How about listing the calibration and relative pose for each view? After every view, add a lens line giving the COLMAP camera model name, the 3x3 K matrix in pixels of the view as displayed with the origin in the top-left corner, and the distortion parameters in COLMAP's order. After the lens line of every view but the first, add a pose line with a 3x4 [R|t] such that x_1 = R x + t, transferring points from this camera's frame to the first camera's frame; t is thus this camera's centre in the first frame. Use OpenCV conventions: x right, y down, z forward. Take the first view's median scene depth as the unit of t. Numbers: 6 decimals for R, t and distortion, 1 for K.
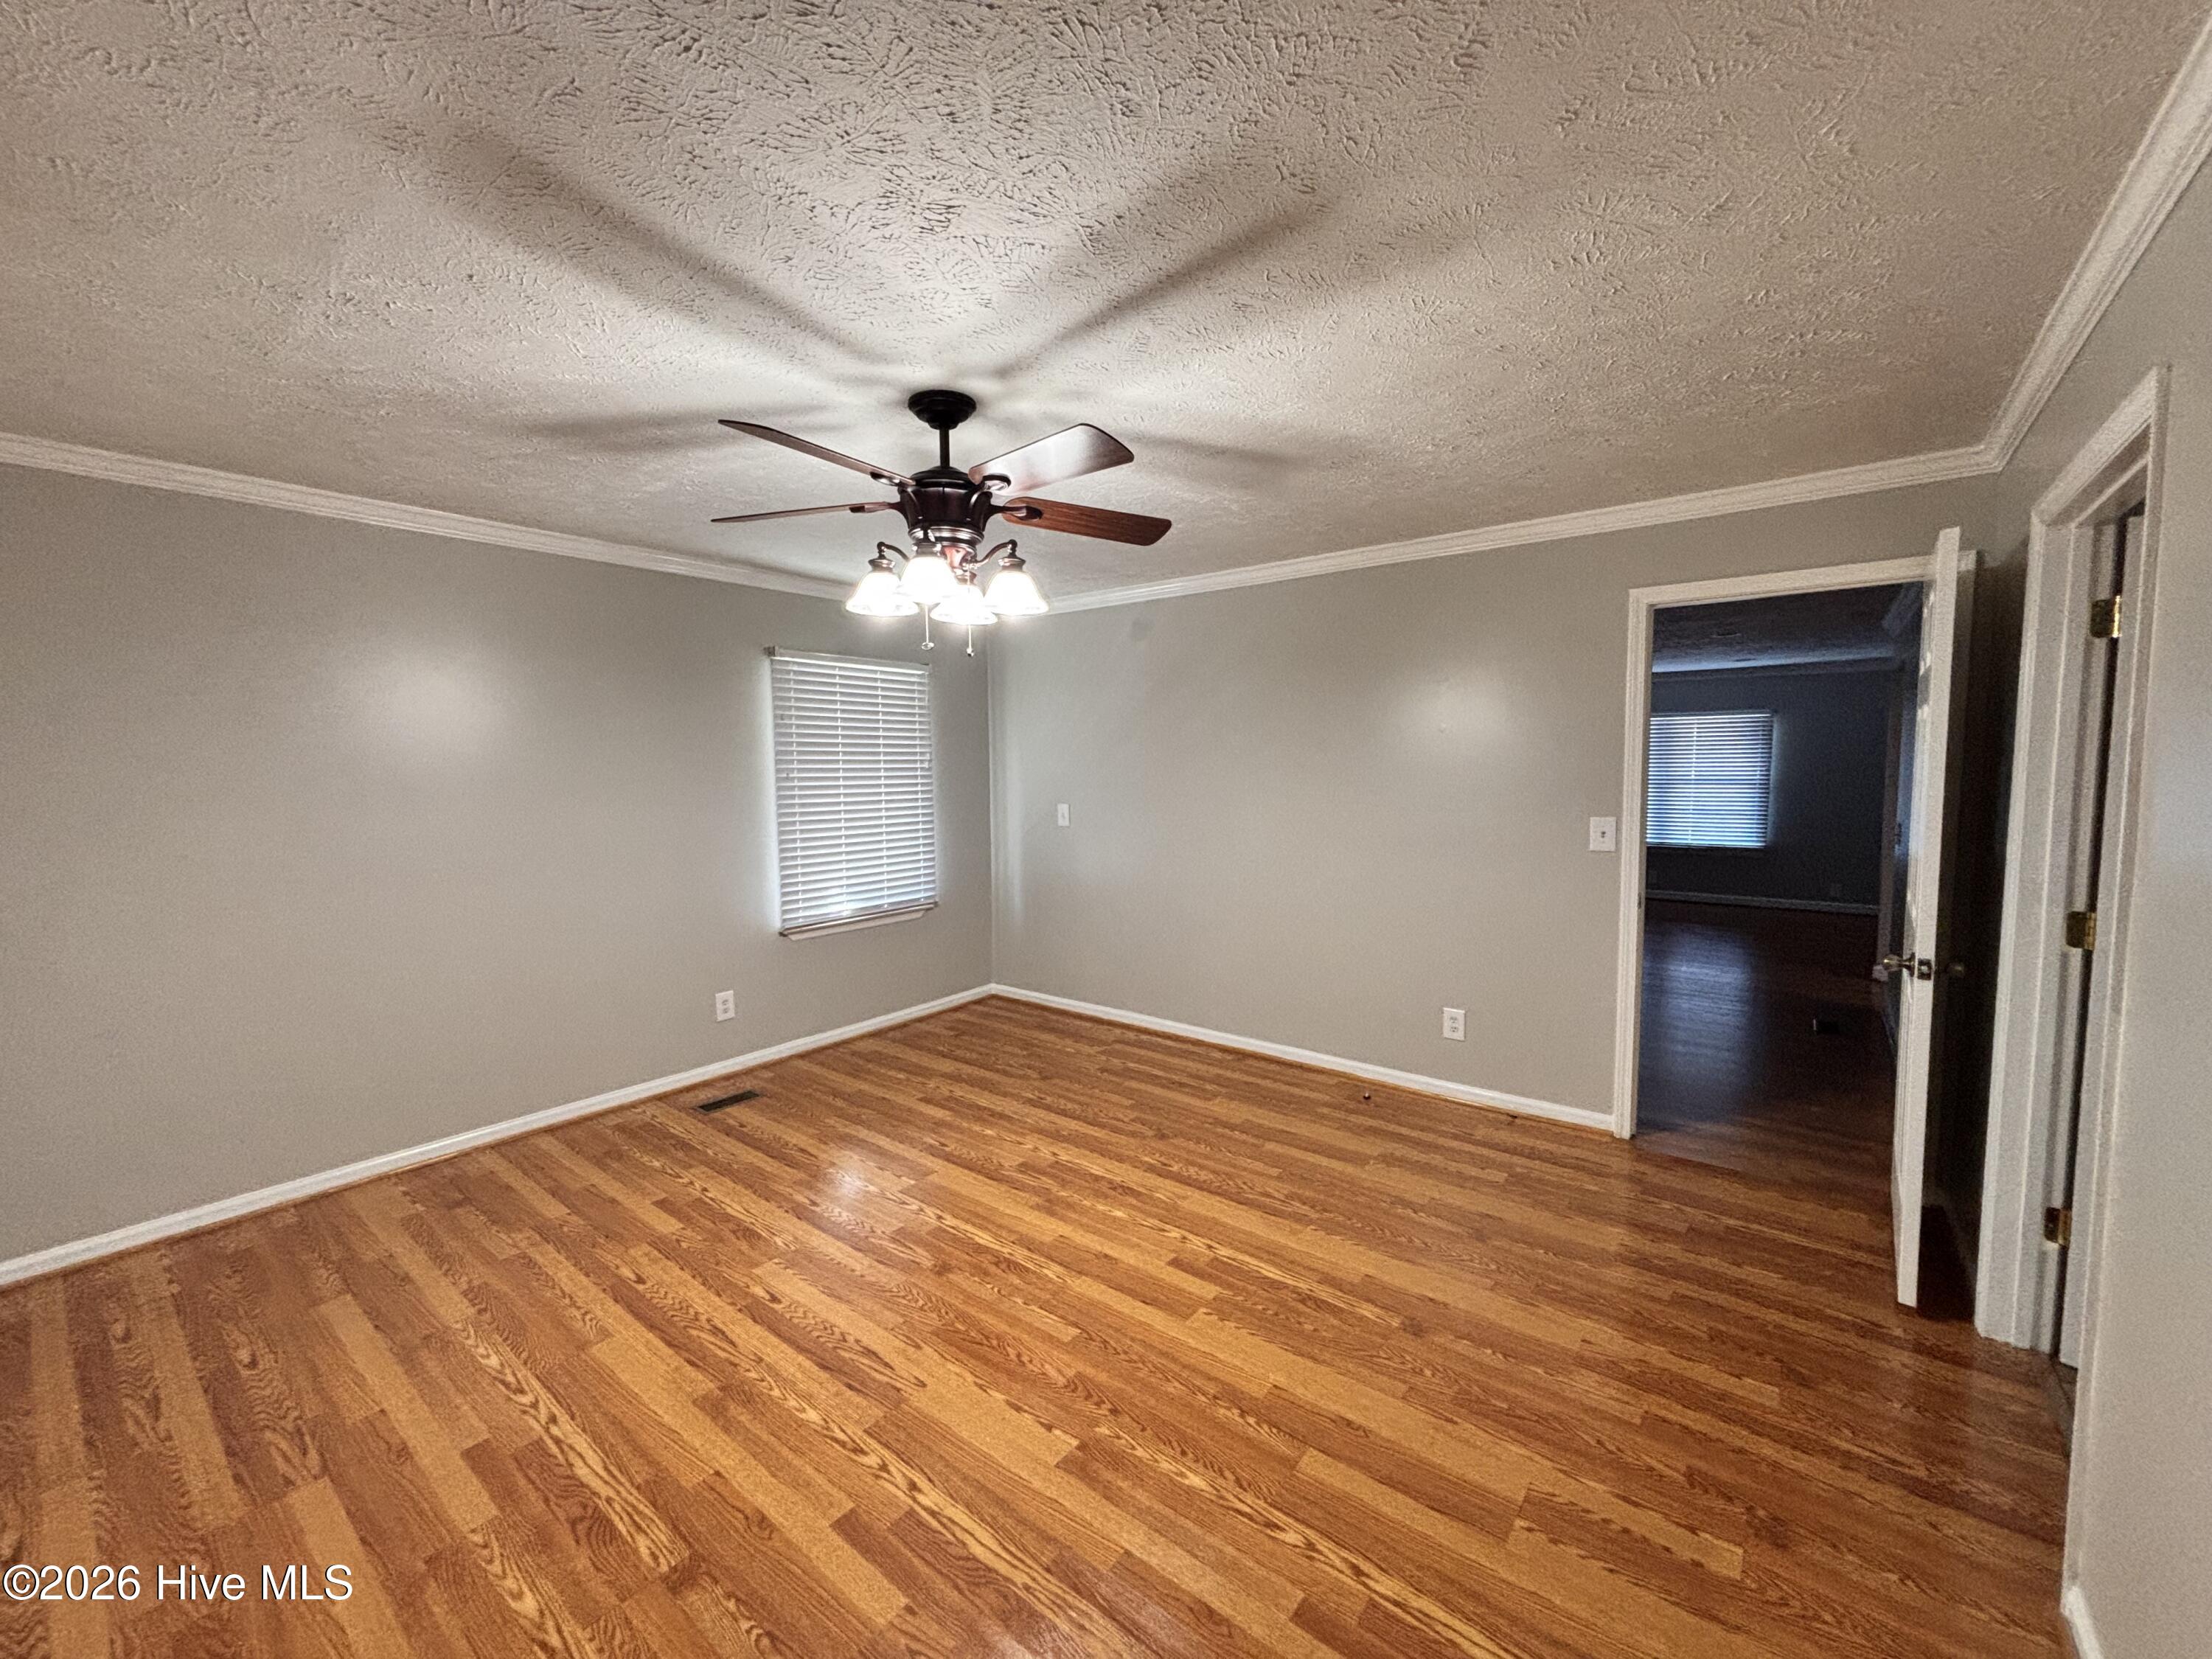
lens RADIAL K [[892.6, 0, 1100.0], [0, 892.6, 816.9], [0, 0, 1]] dist [0.016298, -0.002845]
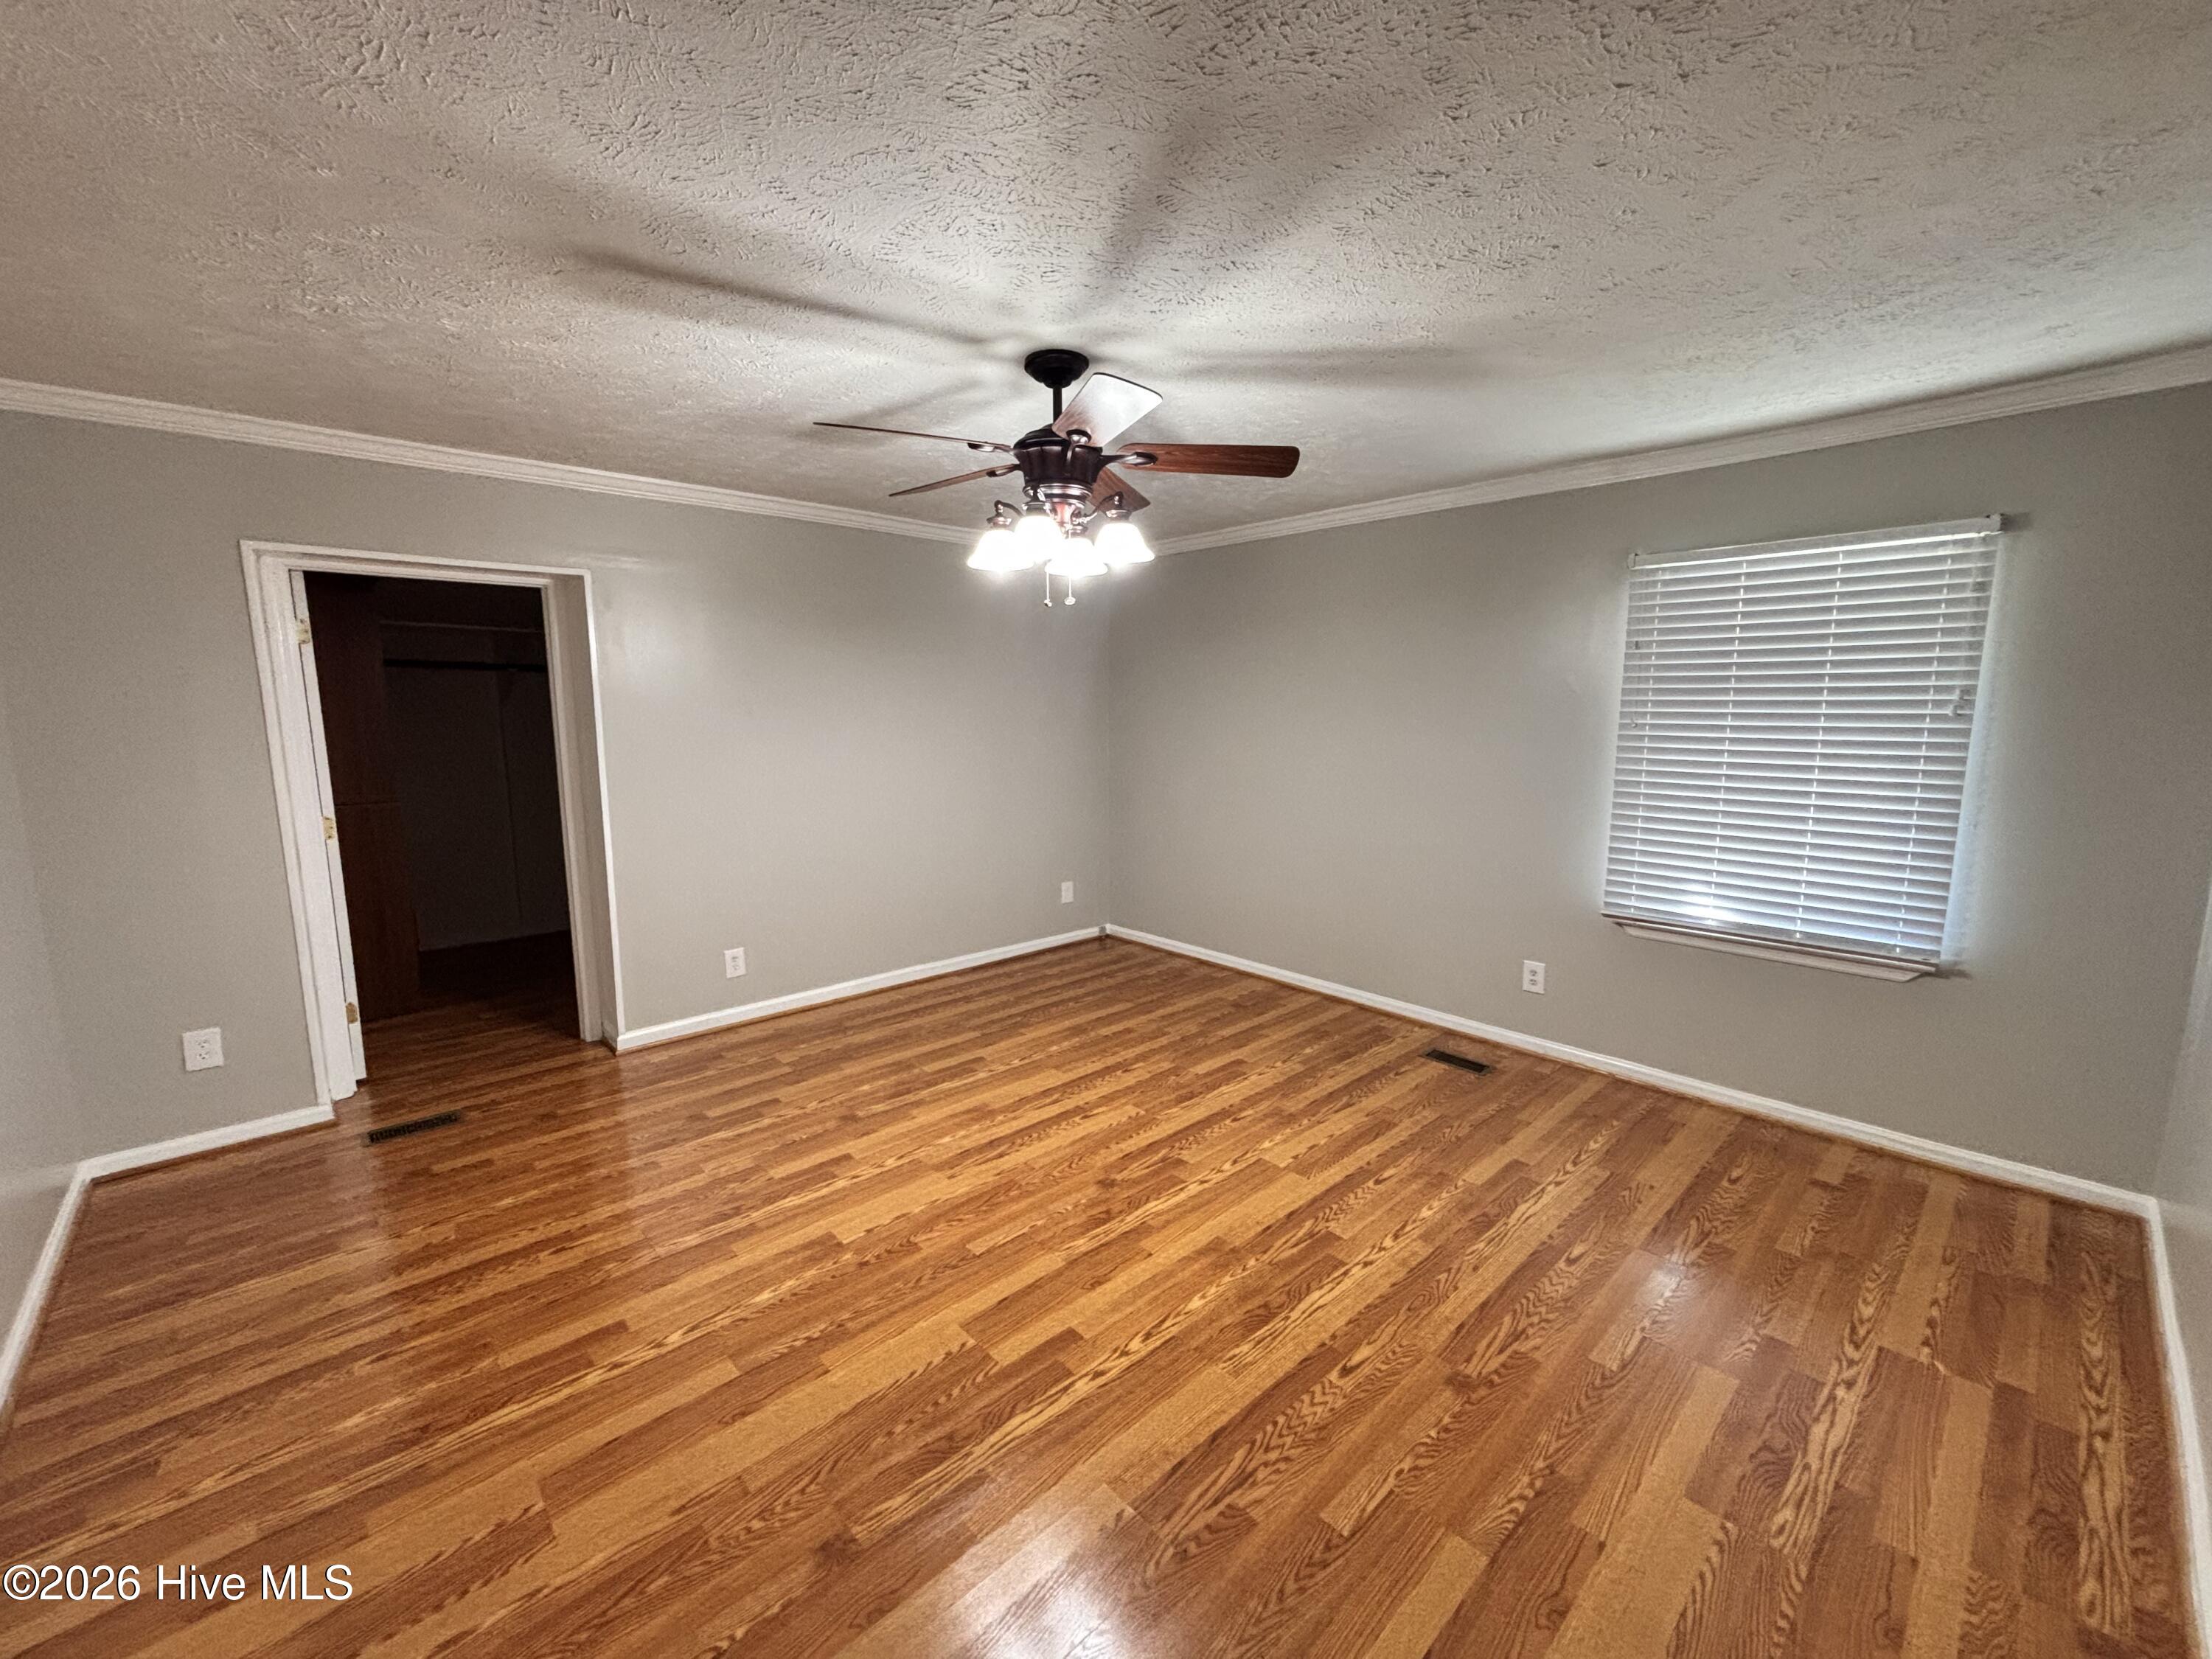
lens RADIAL K [[892.6, 0, 1107.1], [0, 892.6, 818.4], [0, 0, 1]] dist [0.016298, -0.002845]
pose [[-0.143791, 0.137838, -0.979962, 0.728890], [-0.059789, 0.987233, 0.147634, -0.076775], [0.987800, 0.079819, -0.133714, 0.993535]]
